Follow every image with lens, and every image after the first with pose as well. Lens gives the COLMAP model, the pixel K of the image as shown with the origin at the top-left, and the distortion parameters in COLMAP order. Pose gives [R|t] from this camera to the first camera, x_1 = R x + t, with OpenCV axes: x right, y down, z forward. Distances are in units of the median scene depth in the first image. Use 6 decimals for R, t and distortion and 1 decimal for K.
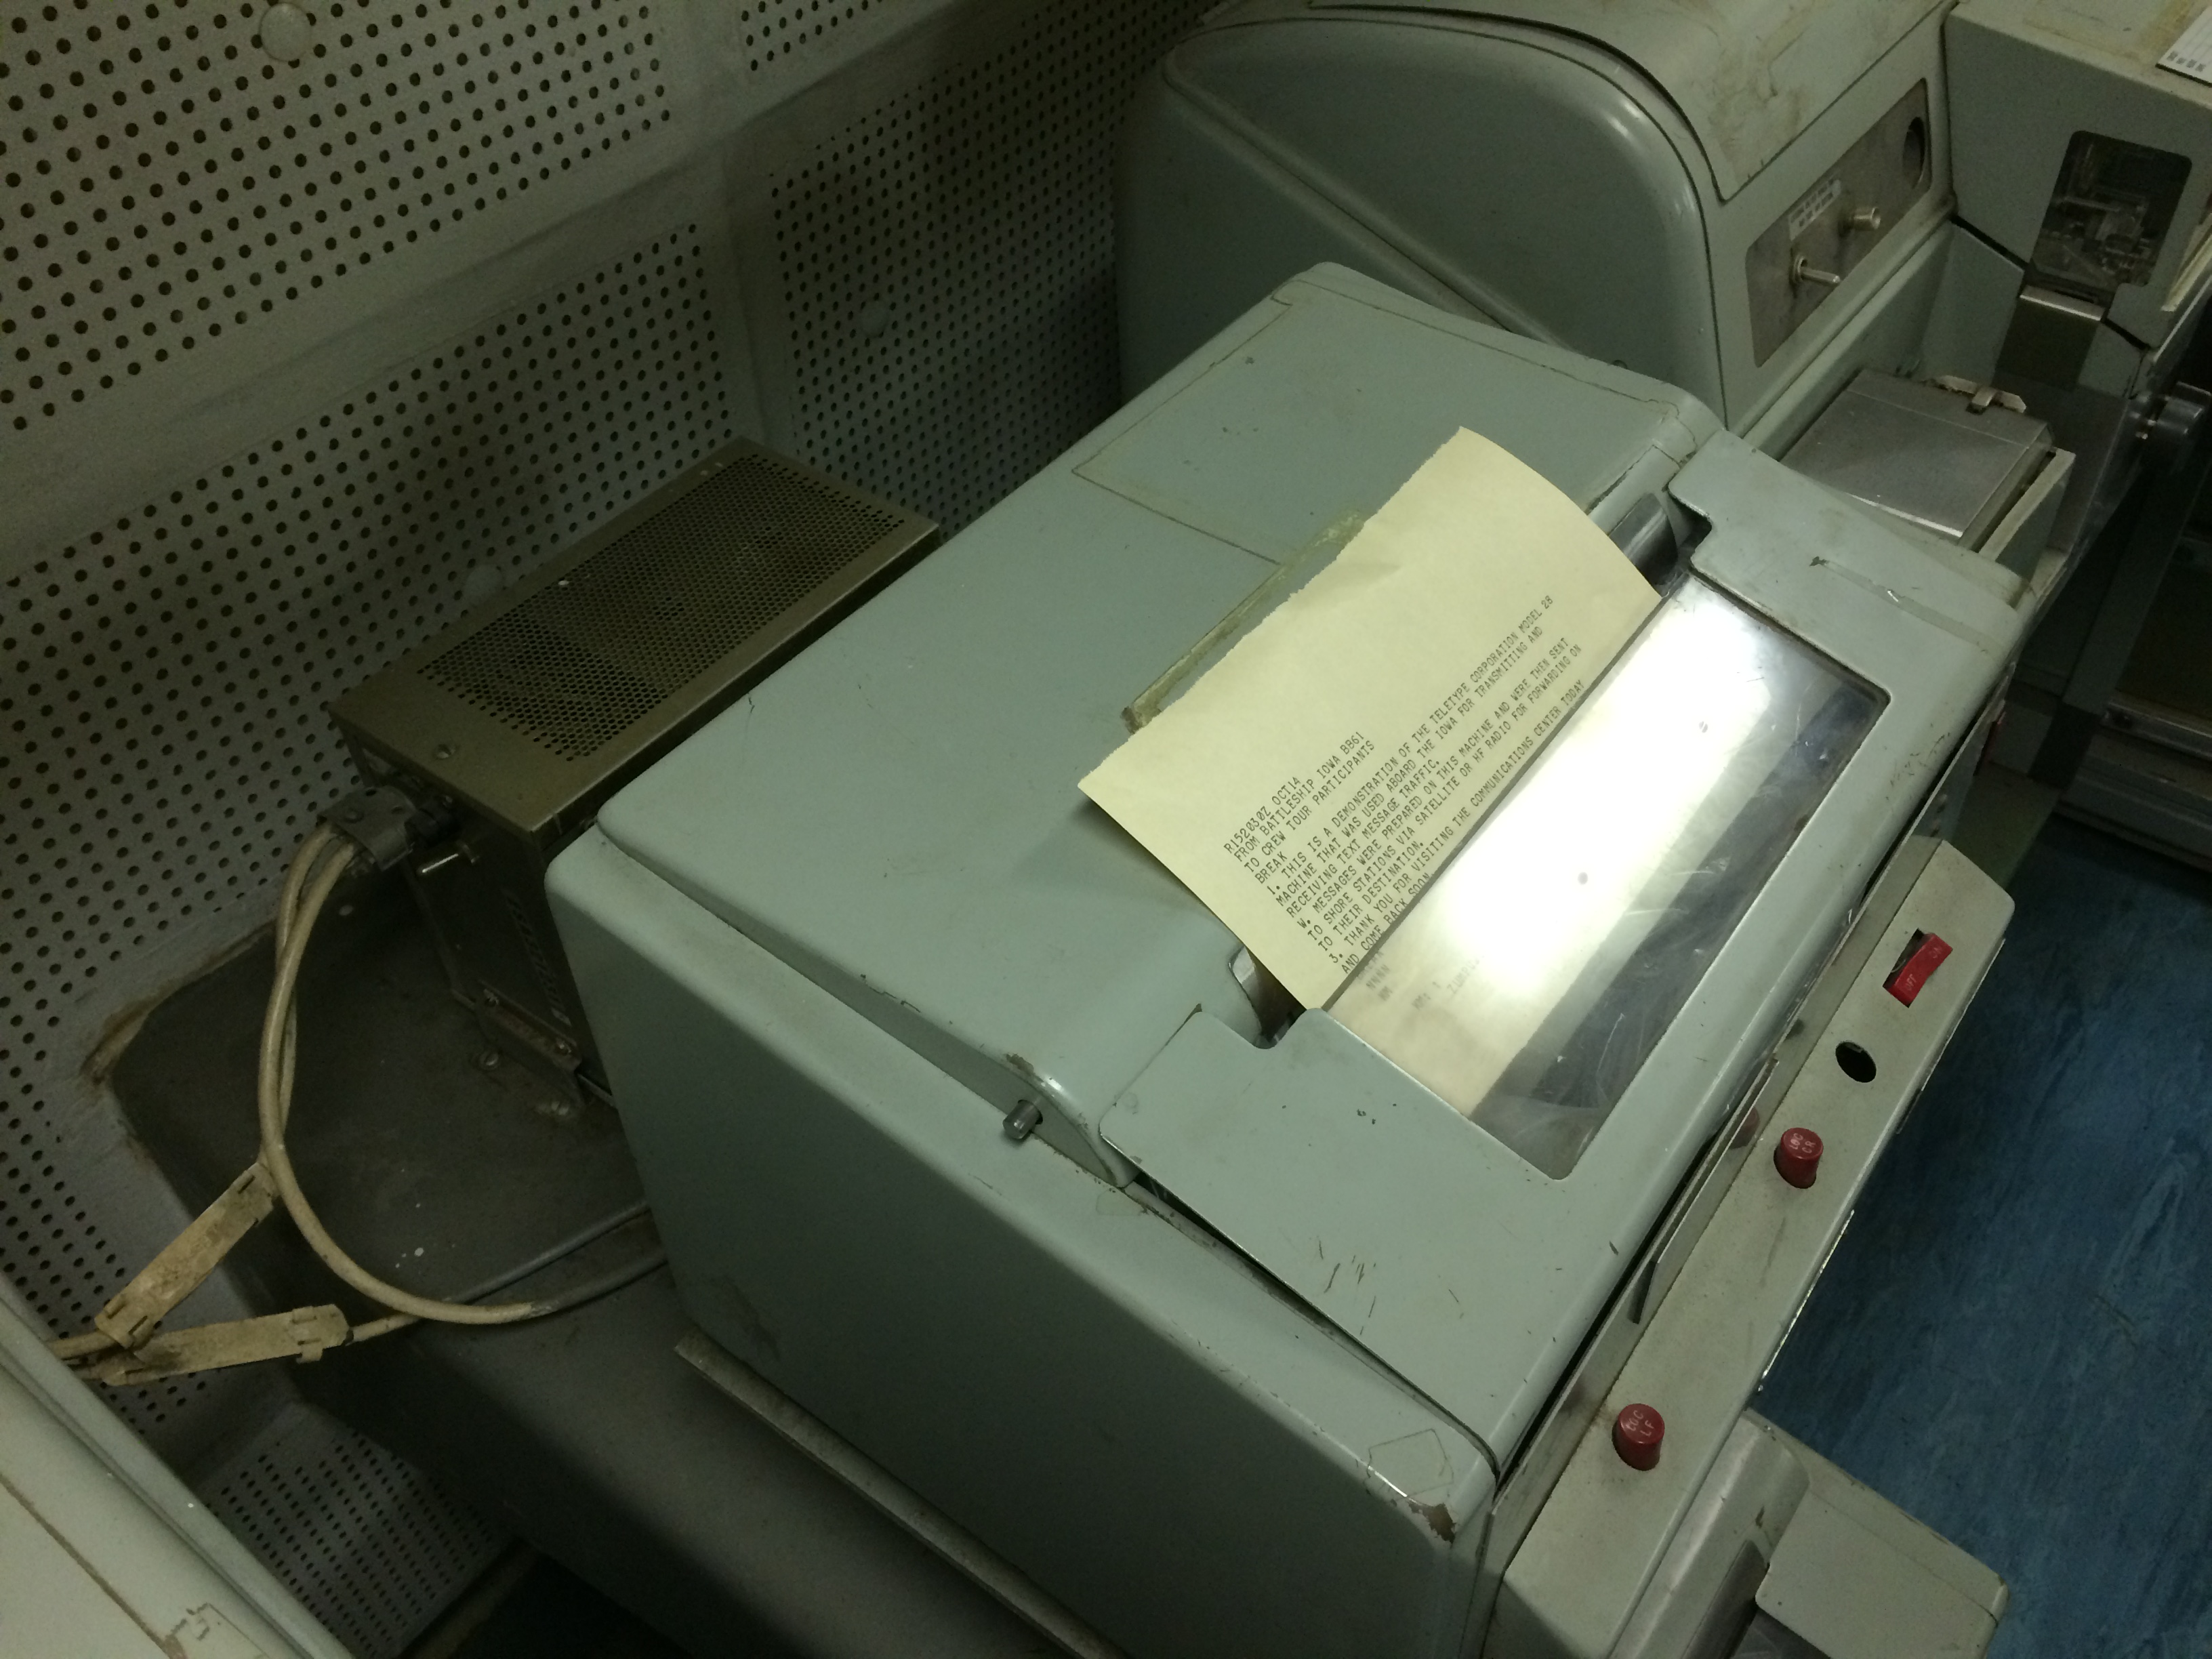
lens RADIAL K [[1909.0, 0, 1106.0], [0, 1909.0, 829.5], [0, 0, 1]] dist [0.064183, -0.000207]
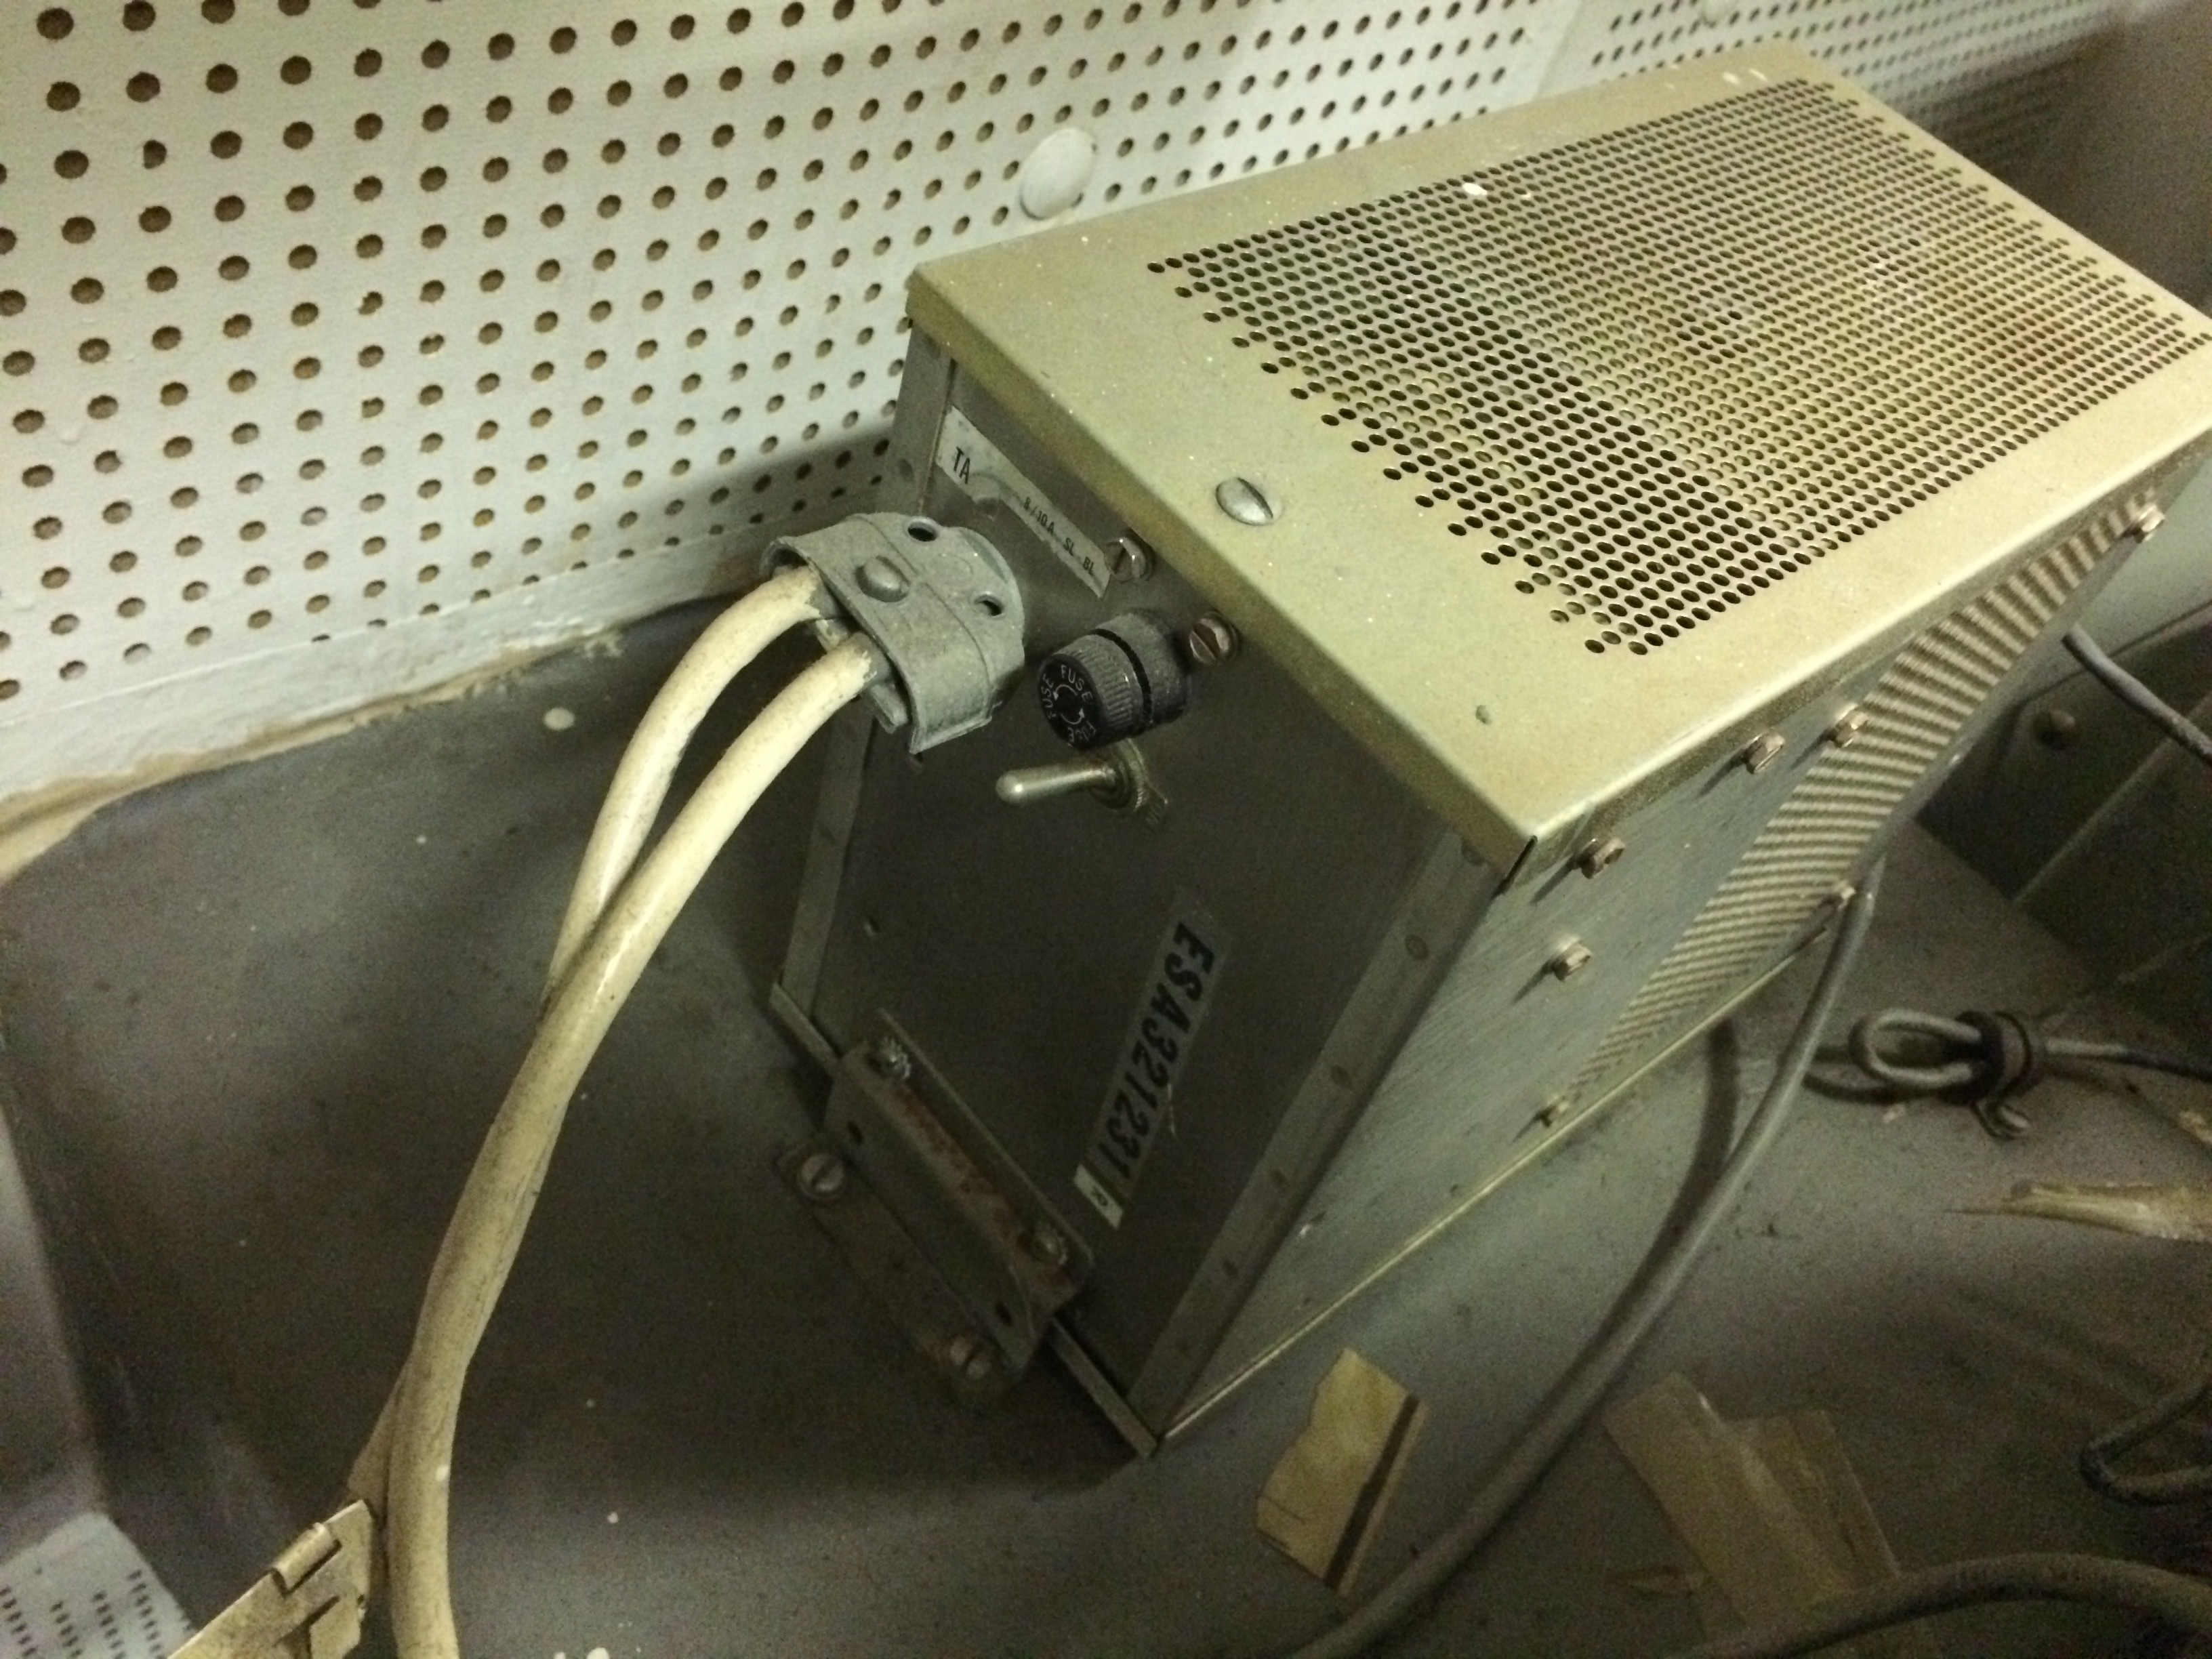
lens RADIAL K [[1909.0, 0, 1106.0], [0, 1909.0, 829.5], [0, 0, 1]] dist [0.064183, -0.000207]
pose [[0.940335, 0.330842, 0.079458, -0.340815], [-0.333511, 0.942474, 0.022677, 0.013881], [-0.067385, -0.047824, 0.996580, 0.595559]]
